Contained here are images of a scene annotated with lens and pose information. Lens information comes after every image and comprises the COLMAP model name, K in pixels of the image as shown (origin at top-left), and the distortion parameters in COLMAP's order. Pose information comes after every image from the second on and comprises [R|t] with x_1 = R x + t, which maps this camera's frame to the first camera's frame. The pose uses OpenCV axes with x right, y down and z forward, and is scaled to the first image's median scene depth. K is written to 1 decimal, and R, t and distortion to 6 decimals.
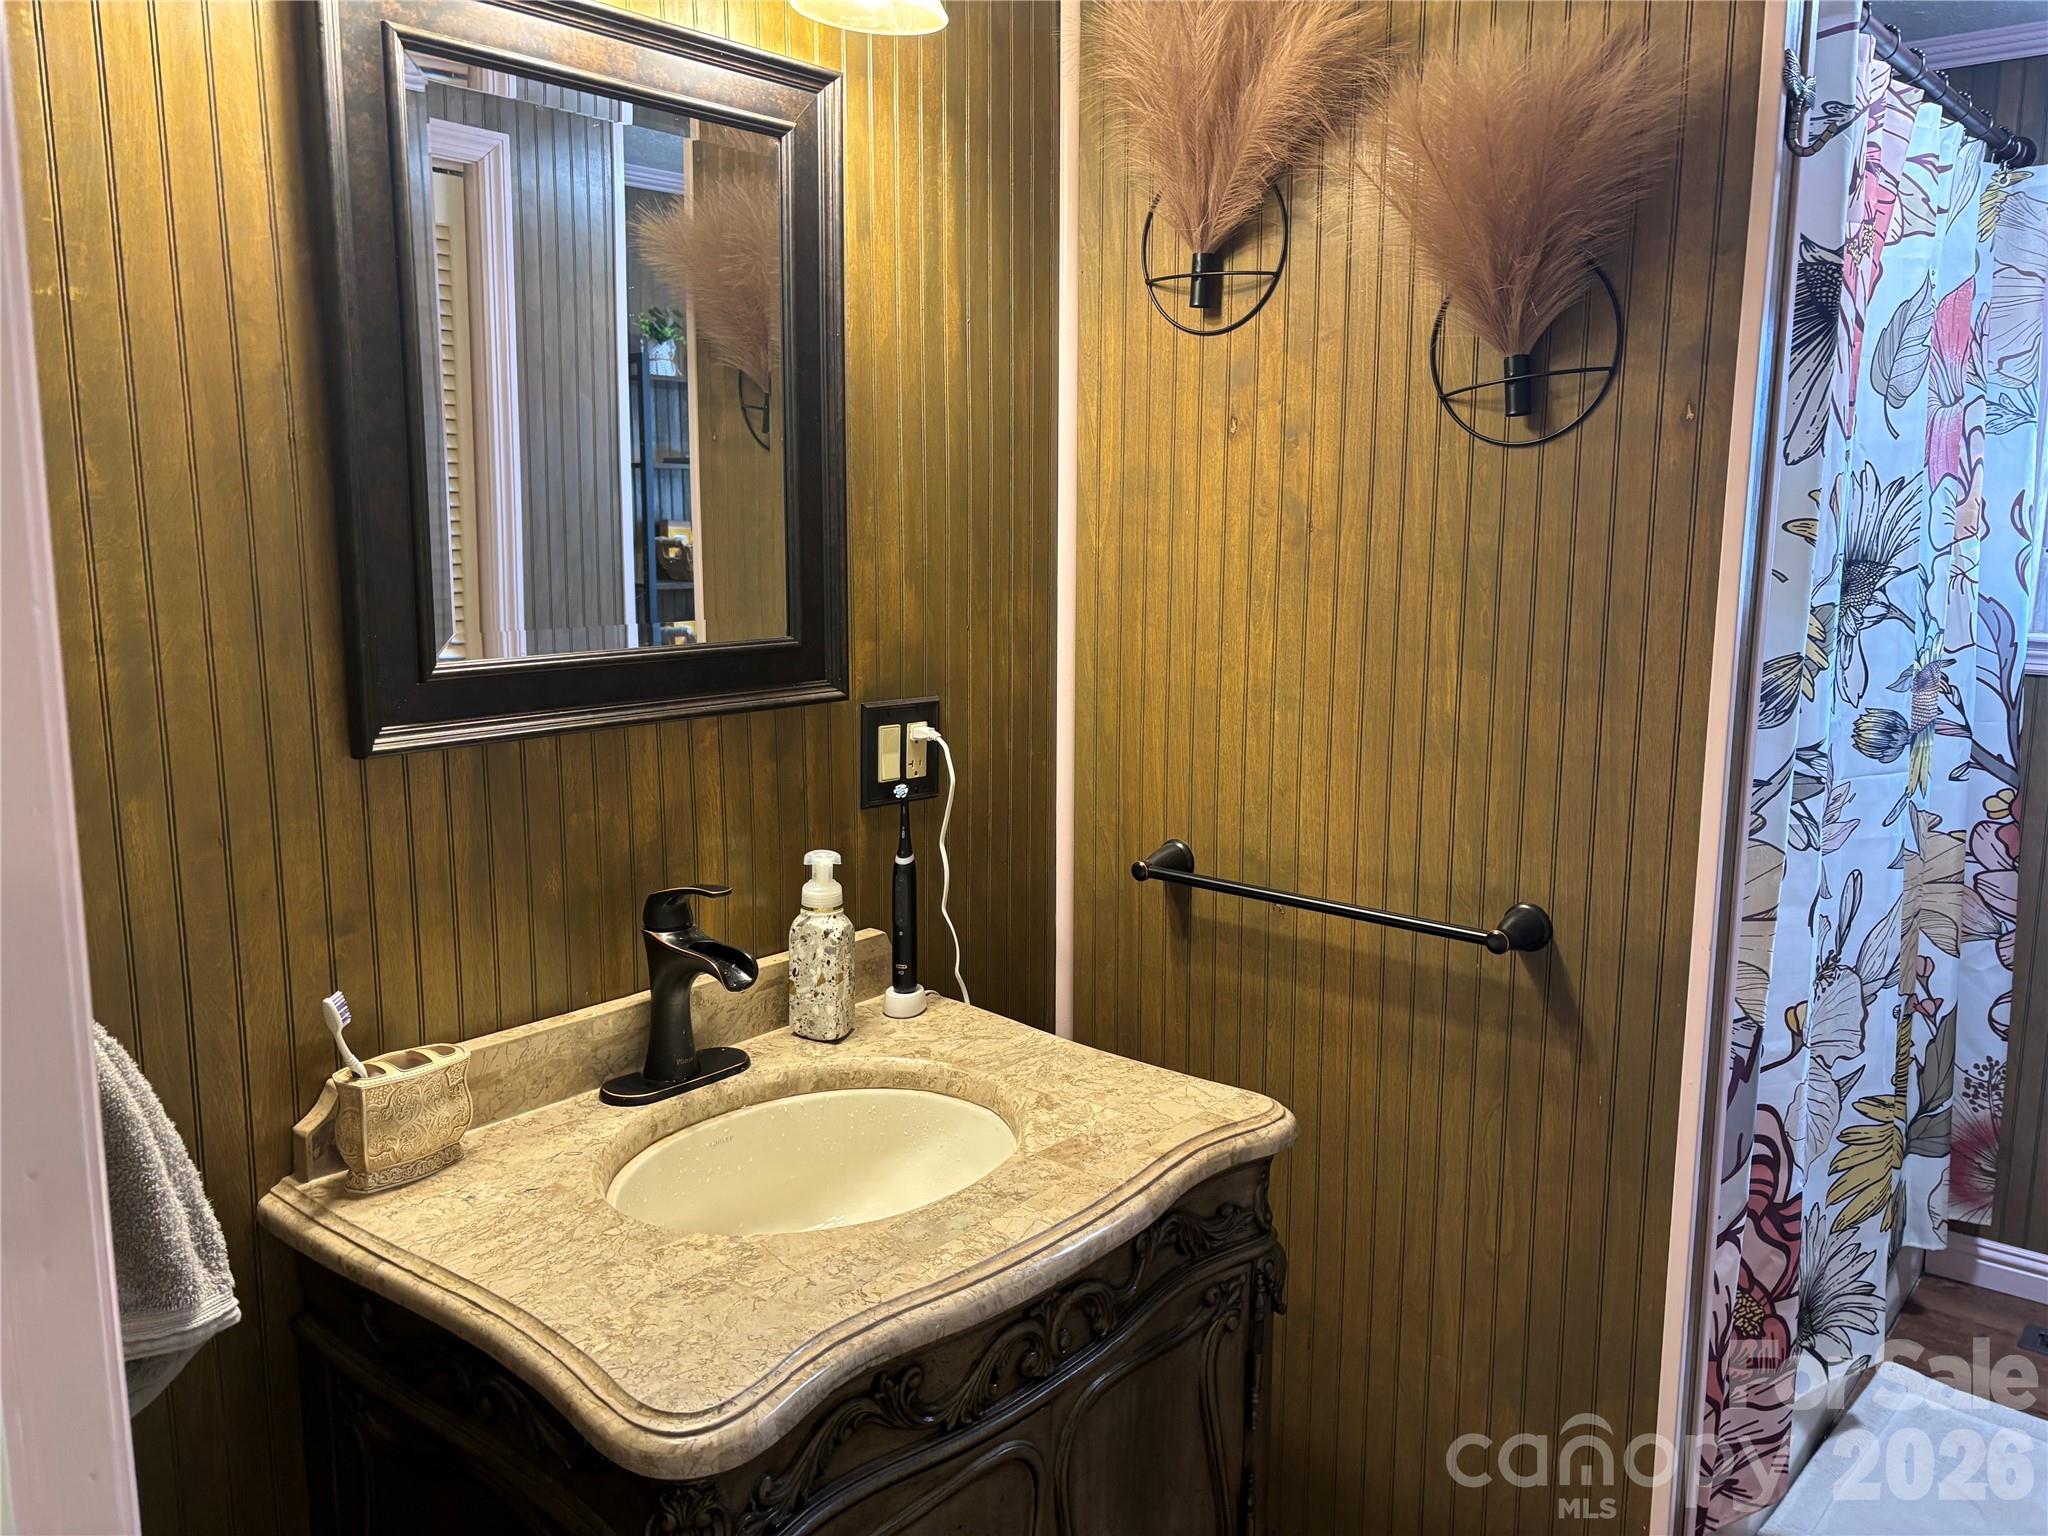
lens RADIAL K [[1549.7, 0, 1008.1], [0, 1549.7, 766.9], [0, 0, 1]] dist [0.069626, -0.085018]
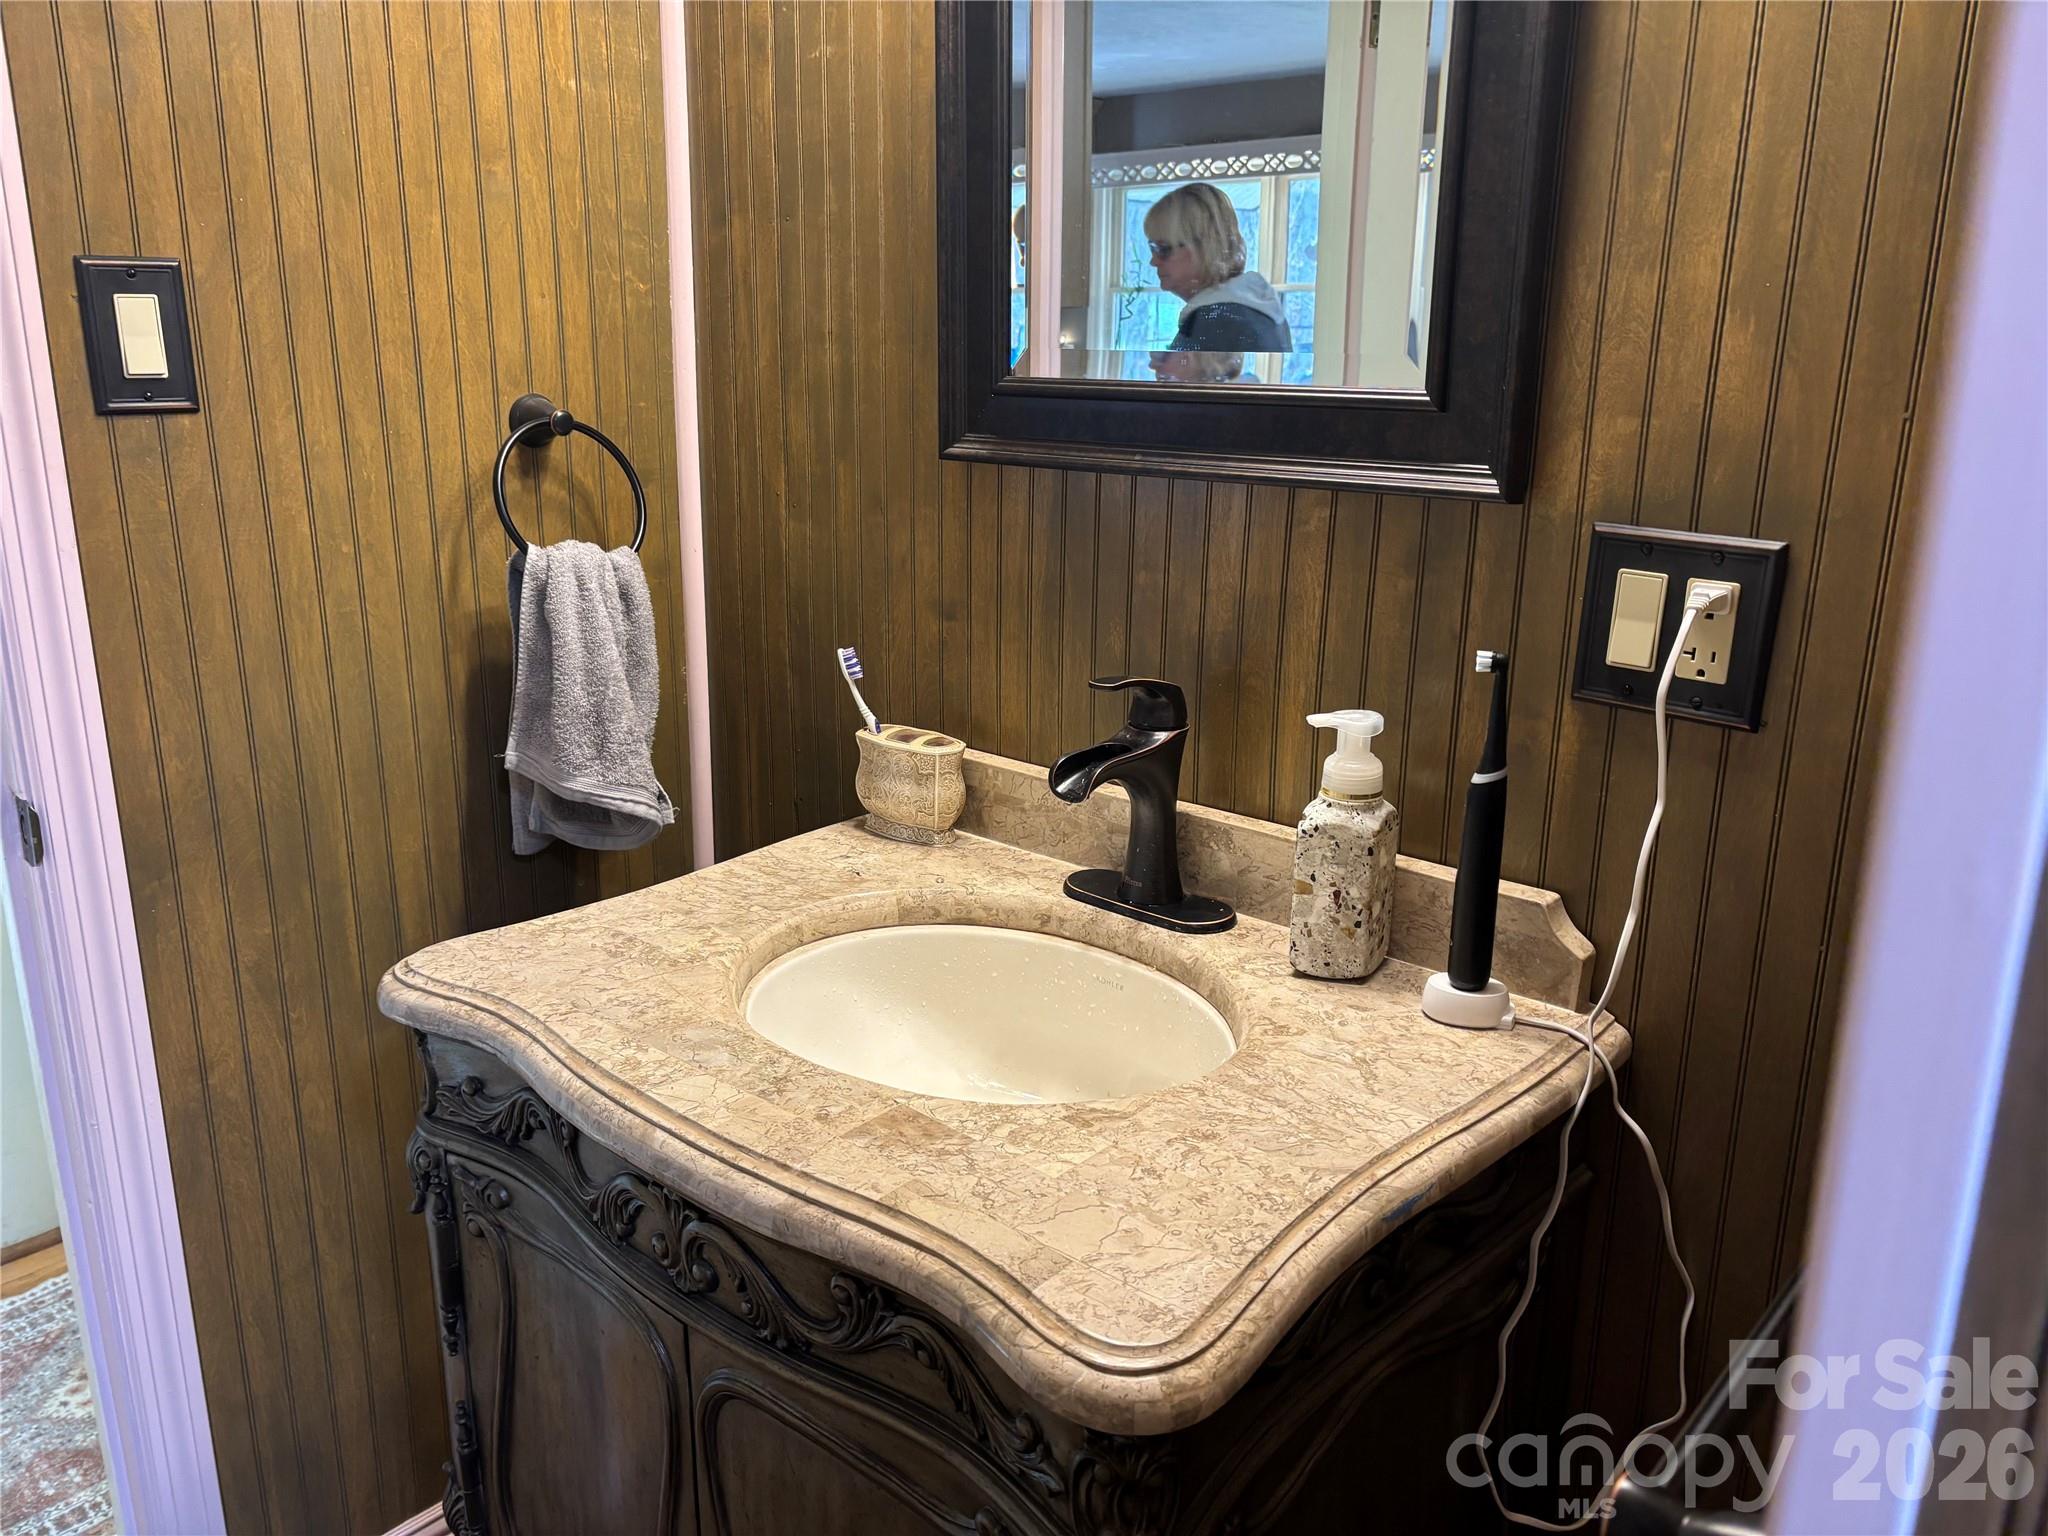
lens RADIAL K [[1549.7, 0, 1008.1], [0, 1549.7, 766.9], [0, 0, 1]] dist [0.069626, -0.085018]
pose [[-0.012783, 0.272843, -0.961974, 0.138729], [-0.168712, 0.947671, 0.271028, -0.020862], [0.985582, 0.165761, 0.033918, 0.210023]]
